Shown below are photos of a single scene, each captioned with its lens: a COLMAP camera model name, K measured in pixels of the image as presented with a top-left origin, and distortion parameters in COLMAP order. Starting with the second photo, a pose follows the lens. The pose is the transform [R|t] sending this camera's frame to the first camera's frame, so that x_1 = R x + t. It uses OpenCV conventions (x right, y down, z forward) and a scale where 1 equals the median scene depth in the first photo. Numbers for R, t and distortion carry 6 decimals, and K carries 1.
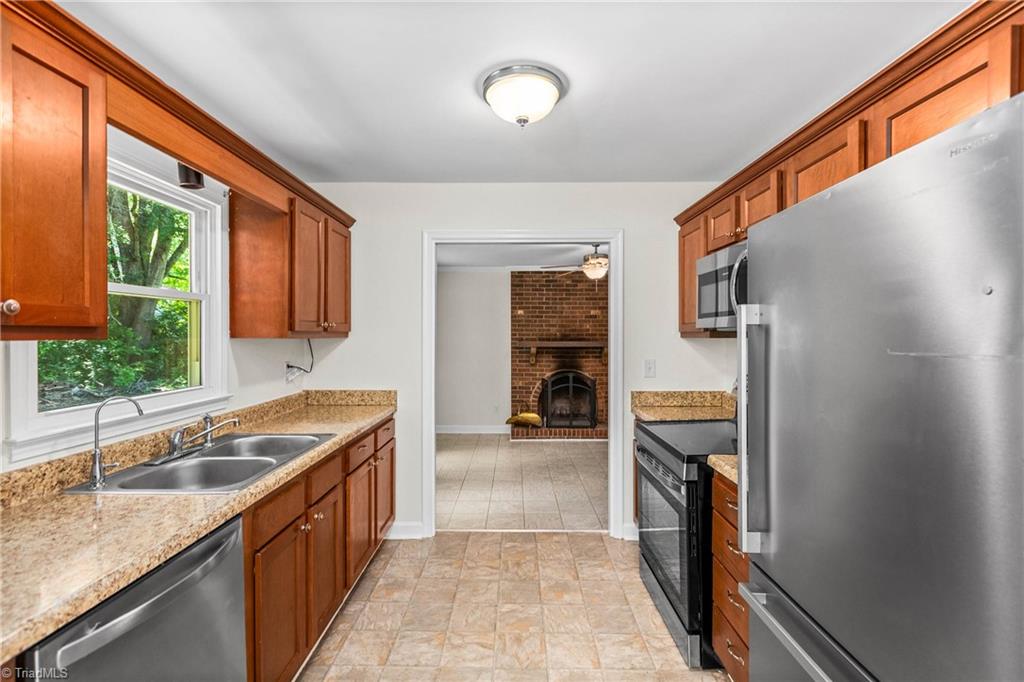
lens RADIAL K [[461.0, 0, 513.8], [0, 461.0, 338.9], [0, 0, 1]] dist [-0.002863, 0.002259]
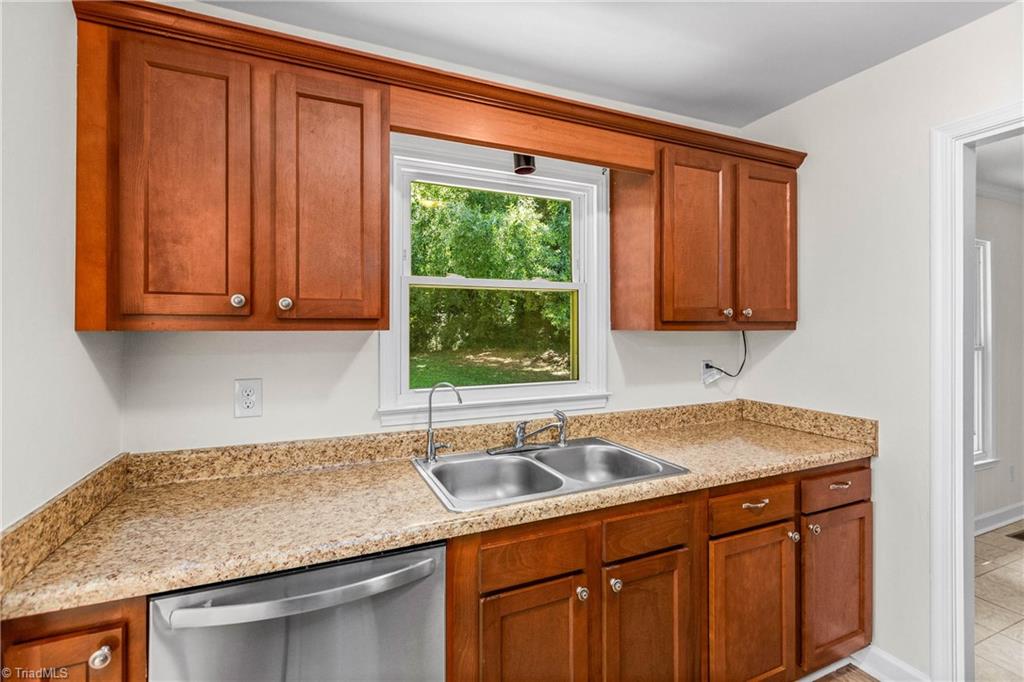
lens RADIAL K [[461.0, 0, 509.4], [0, 461.0, 329.0], [0, 0, 1]] dist [-0.002863, 0.002259]
pose [[0.404260, -0.001072, -0.914644, 0.146368], [-0.005887, 0.999976, -0.003774, 0.000474], [0.914625, 0.006911, 0.404243, 0.537417]]
